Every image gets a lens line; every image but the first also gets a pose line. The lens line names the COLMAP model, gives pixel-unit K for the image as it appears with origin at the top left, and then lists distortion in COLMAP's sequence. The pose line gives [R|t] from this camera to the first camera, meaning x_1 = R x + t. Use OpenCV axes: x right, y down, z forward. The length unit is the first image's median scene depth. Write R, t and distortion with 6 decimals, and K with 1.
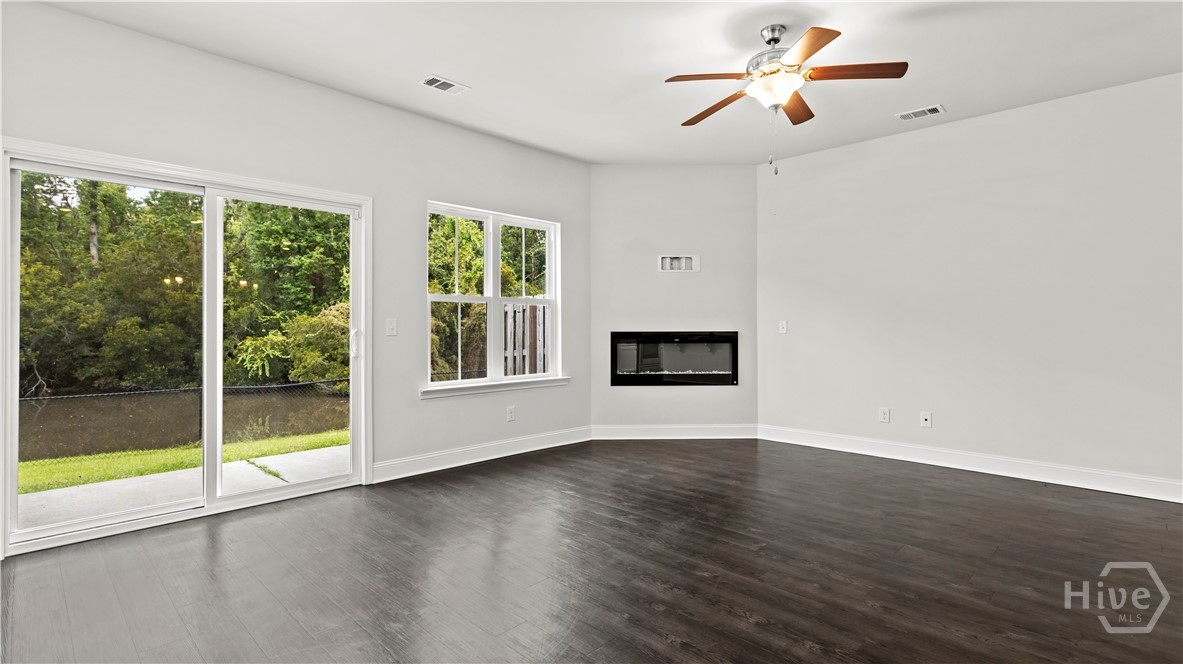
lens RADIAL K [[569.2, 0, 592.1], [0, 569.2, 321.8], [0, 0, 1]] dist [-0.000972, 0.002012]
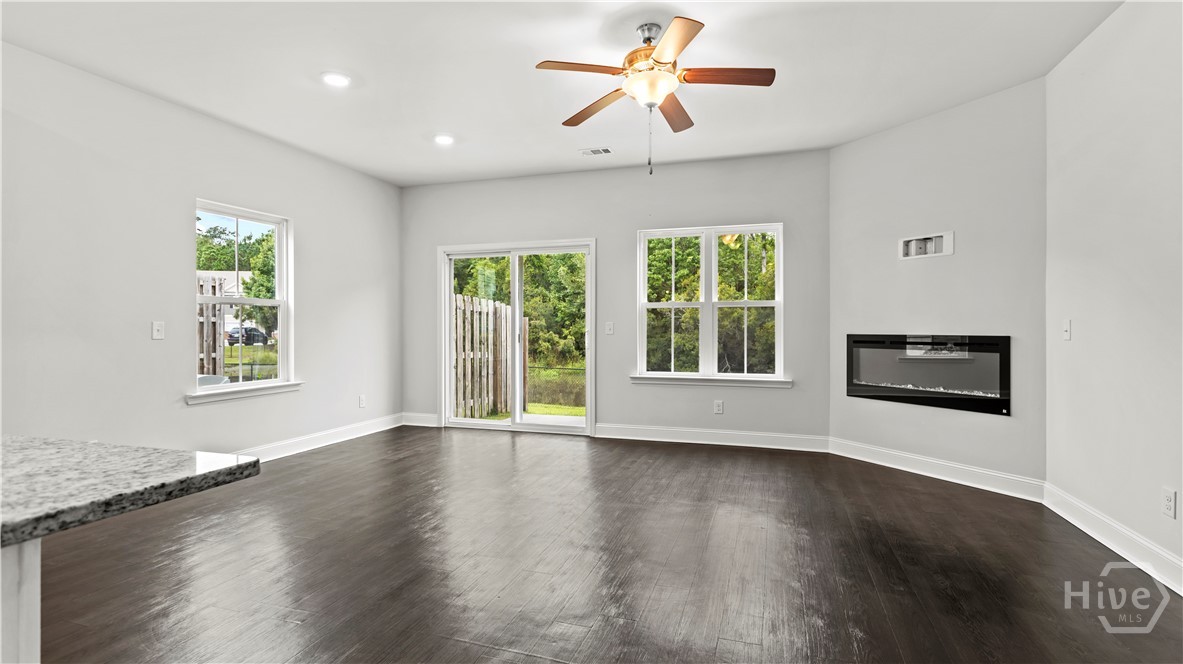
lens RADIAL K [[569.2, 0, 585.3], [0, 569.2, 324.2], [0, 0, 1]] dist [-0.000972, 0.002012]
pose [[0.424323, -0.003017, -0.905506, 0.652722], [0.005133, 0.999986, -0.000926, 0.000894], [0.905496, -0.004255, 0.424333, 0.259983]]
